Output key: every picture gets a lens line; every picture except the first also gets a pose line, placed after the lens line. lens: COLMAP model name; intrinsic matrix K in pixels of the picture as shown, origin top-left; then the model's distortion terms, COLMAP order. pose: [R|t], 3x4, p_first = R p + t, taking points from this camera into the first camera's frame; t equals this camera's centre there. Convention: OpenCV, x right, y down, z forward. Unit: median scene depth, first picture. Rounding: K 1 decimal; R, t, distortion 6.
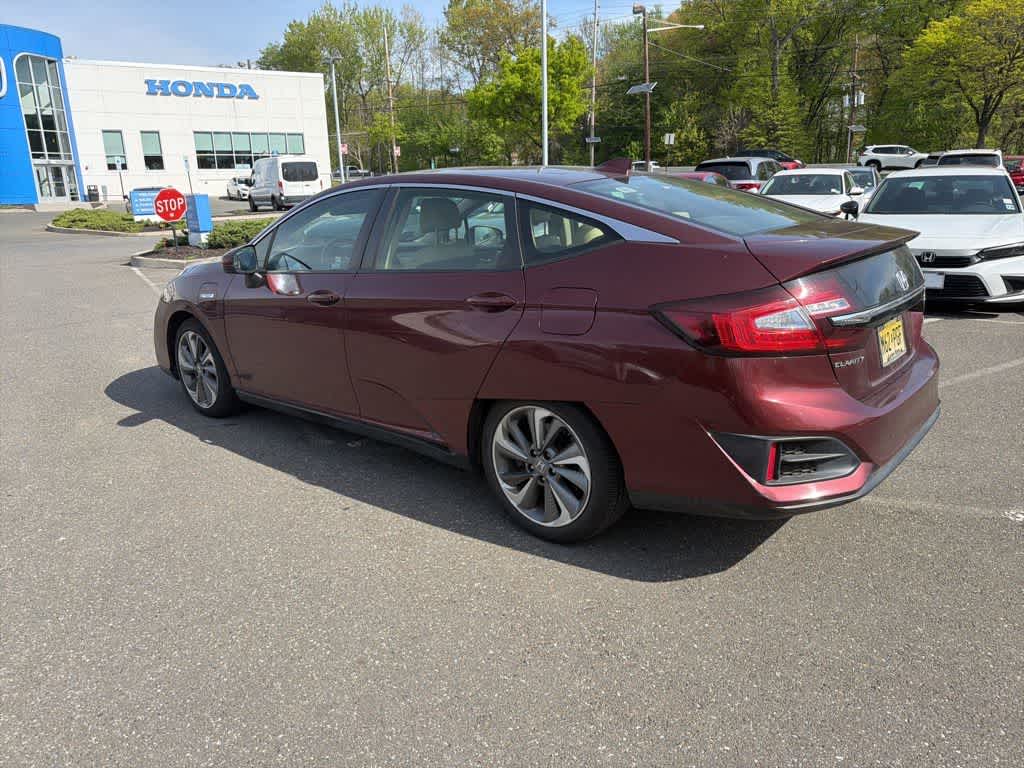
lens RADIAL K [[730.7, 0, 508.0], [0, 730.7, 386.9], [0, 0, 1]] dist [0.012525, -0.014152]
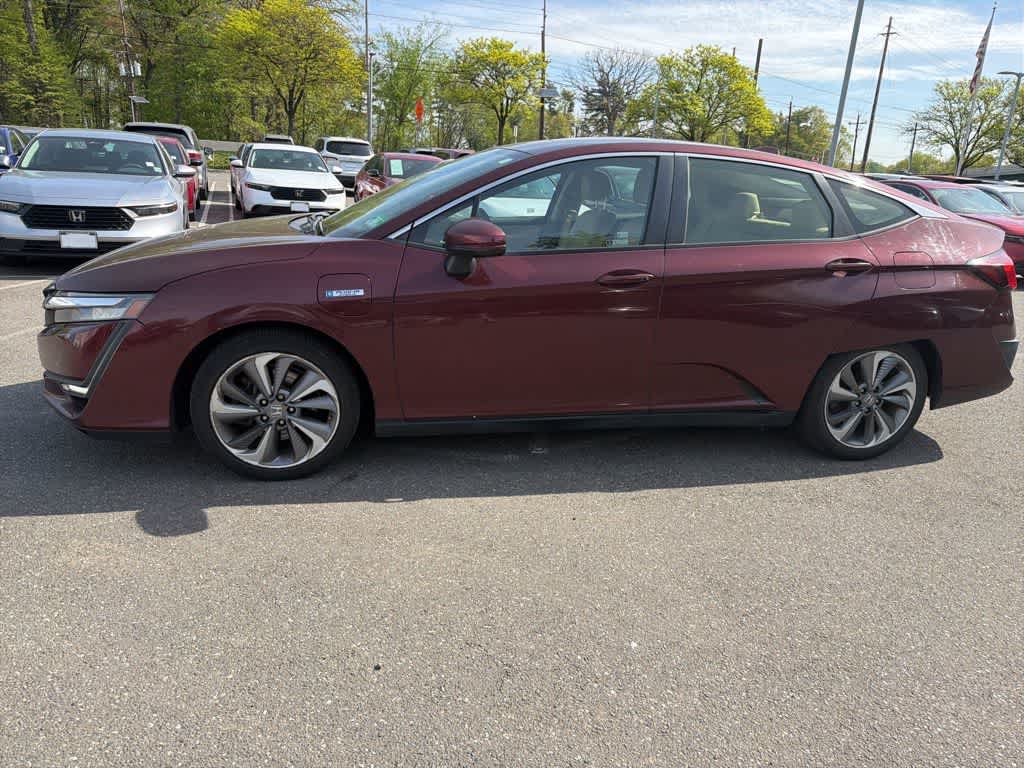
lens RADIAL K [[727.0, 0, 512.4], [0, 727.0, 389.5], [0, 0, 1]] dist [0.004119, -0.007480]
pose [[0.604747, -0.175302, 0.776885, -0.079052], [0.145767, 0.983360, 0.108423, -0.008120], [-0.782964, 0.047676, 0.620237, 0.044197]]
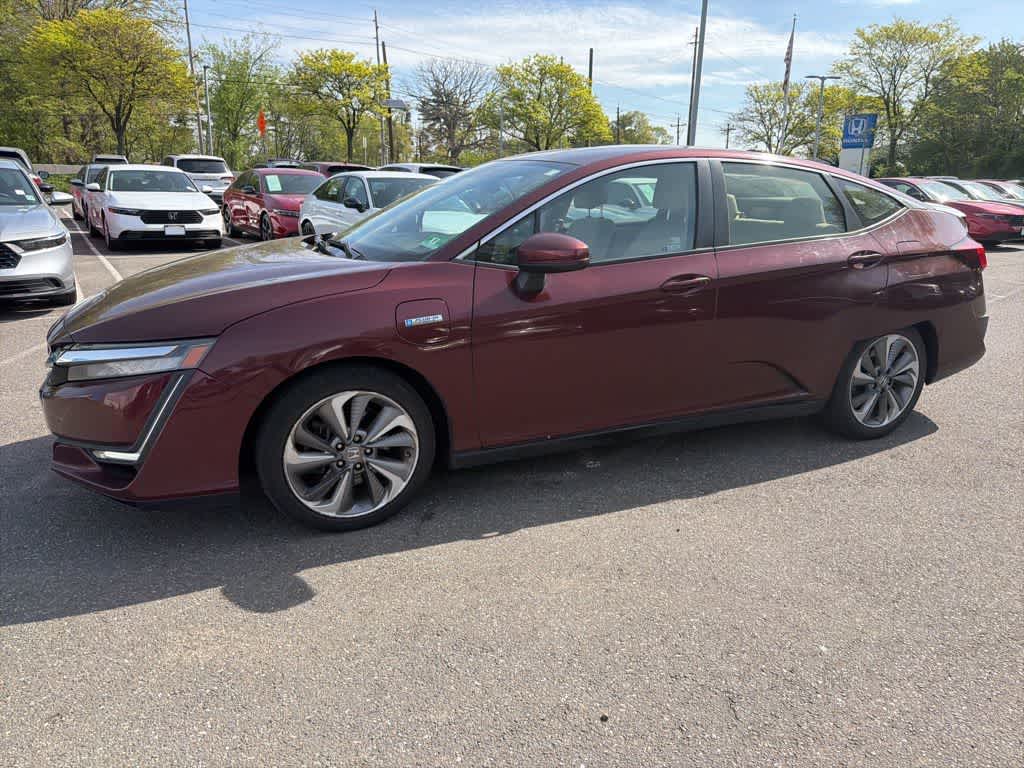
lens RADIAL K [[723.5, 0, 512.0], [0, 723.5, 384.0], [0, 0, 1]] dist [0.011998, -0.020171]
pose [[0.427987, -0.211600, 0.878665, -0.086608], [0.218071, 0.967659, 0.126812, -0.012398], [-0.877082, 0.137337, 0.460289, 0.061451]]
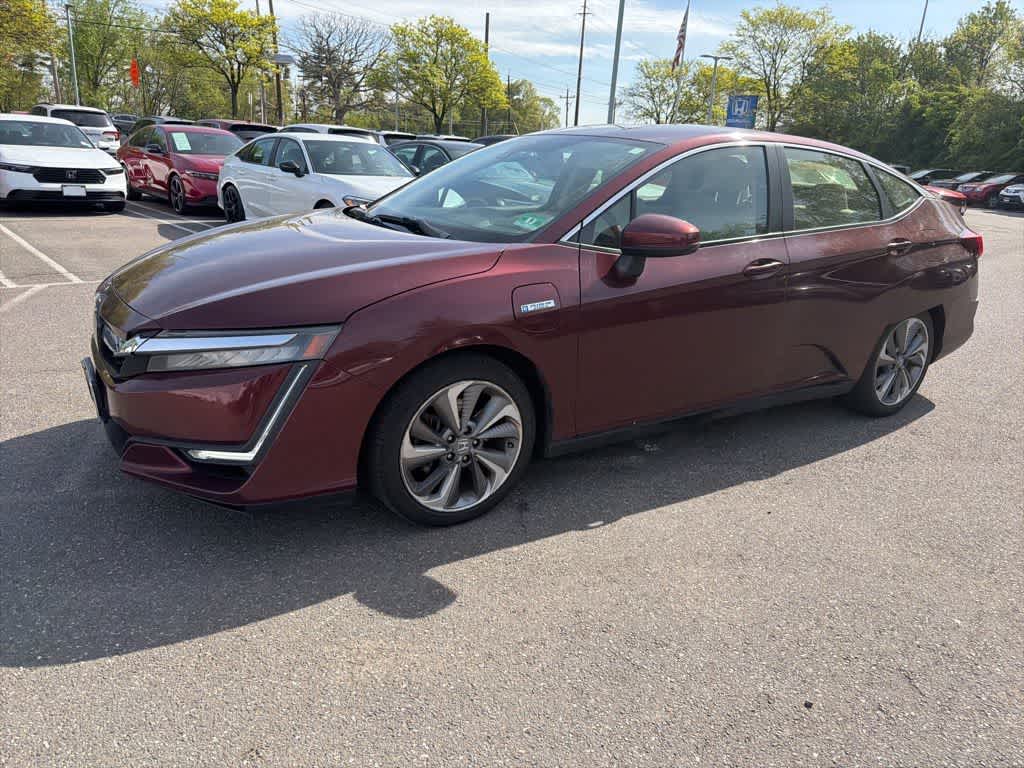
lens RADIAL K [[719.9, 0, 512.0], [0, 719.9, 397.8], [0, 0, 1]] dist [0.008911, -0.019828]
pose [[0.287107, -0.268164, 0.919596, -0.090661], [0.199753, 0.955670, 0.216319, -0.017030], [-0.936839, 0.121585, 0.327947, 0.078065]]
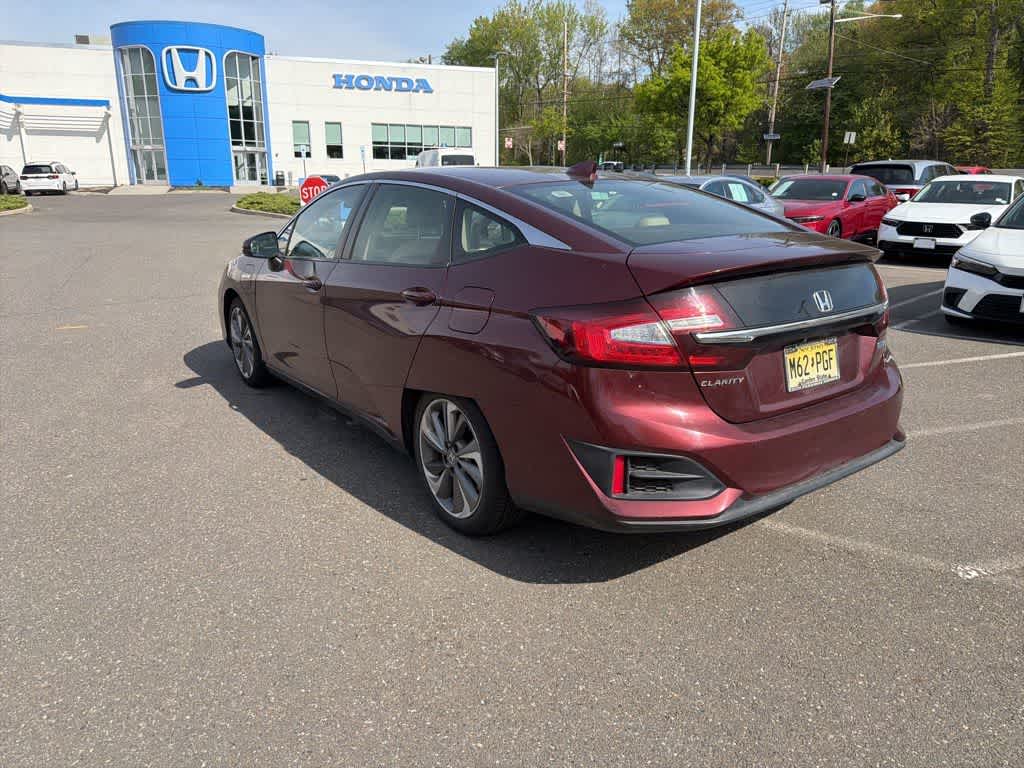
lens RADIAL K [[730.7, 0, 508.0], [0, 730.7, 386.9], [0, 0, 1]] dist [0.012525, -0.014152]
pose [[0.974070, 0.088609, -0.208173, 0.020402], [-0.087118, 0.996064, 0.016334, -0.000971], [0.208801, 0.002225, 0.977956, 0.000255]]
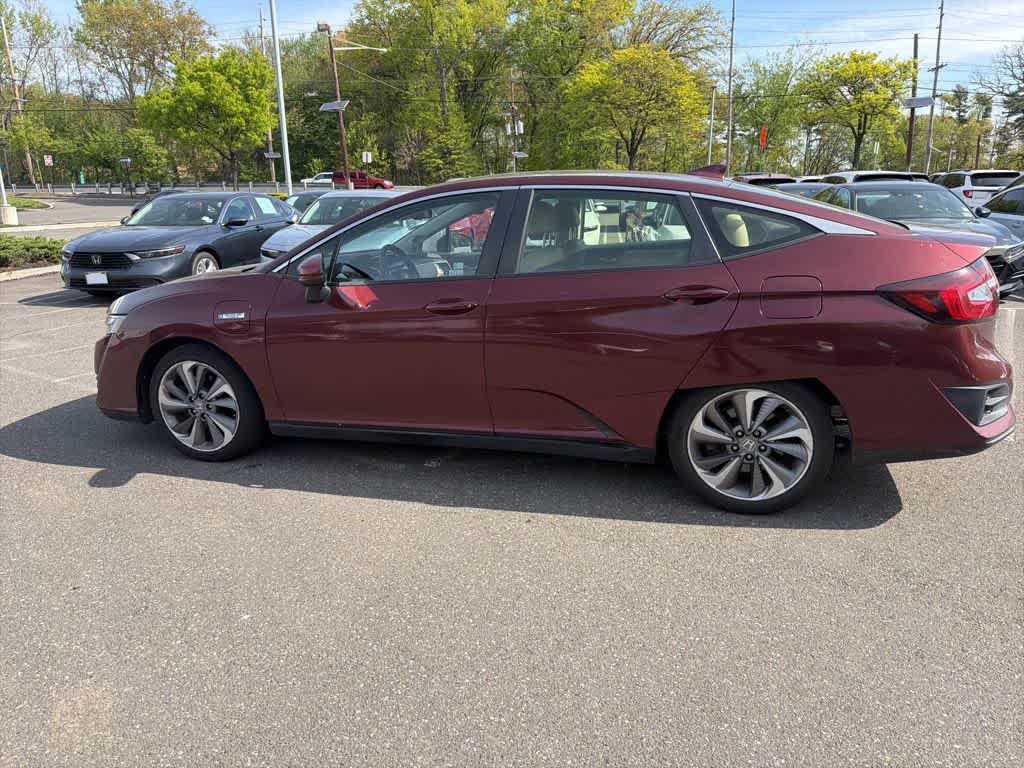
lens RADIAL K [[730.7, 0, 508.0], [0, 730.7, 386.9], [0, 0, 1]] dist [0.012525, -0.014152]
pose [[0.909197, -0.094754, 0.405442, -0.043874], [0.104355, 0.994539, -0.001586, -0.000752], [-0.403078, 0.043752, 0.914119, 0.009601]]
